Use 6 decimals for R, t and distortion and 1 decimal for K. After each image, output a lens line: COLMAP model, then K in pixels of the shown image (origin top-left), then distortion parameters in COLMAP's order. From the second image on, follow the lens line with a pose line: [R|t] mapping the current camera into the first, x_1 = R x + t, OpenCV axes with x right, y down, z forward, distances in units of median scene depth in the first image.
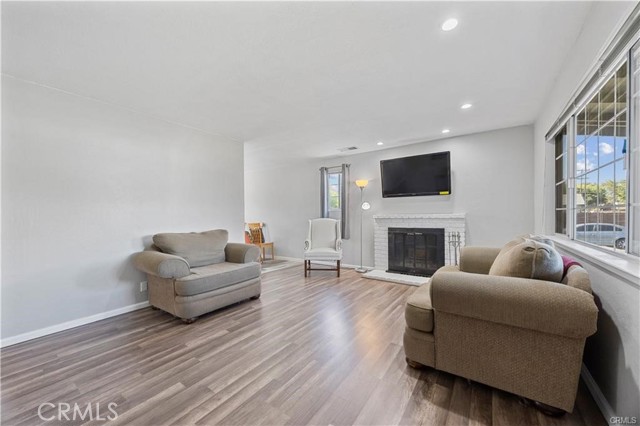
lens RADIAL K [[247.0, 0, 323.3], [0, 247.0, 218.9], [0, 0, 1]] dist [-0.013149, -0.000168]
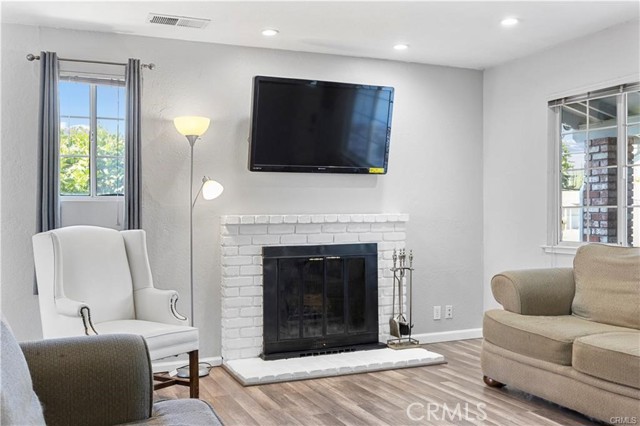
lens RADIAL K [[624.4, 0, 317.7], [0, 624.4, 214.8], [0, 0, 1]] dist [-0.017823, 0.000000]
pose [[0.521786, 0.005297, 0.853060, -0.602814], [0.012434, 0.999827, -0.013814, -0.001957], [-0.852986, 0.017815, 0.521630, 0.441602]]
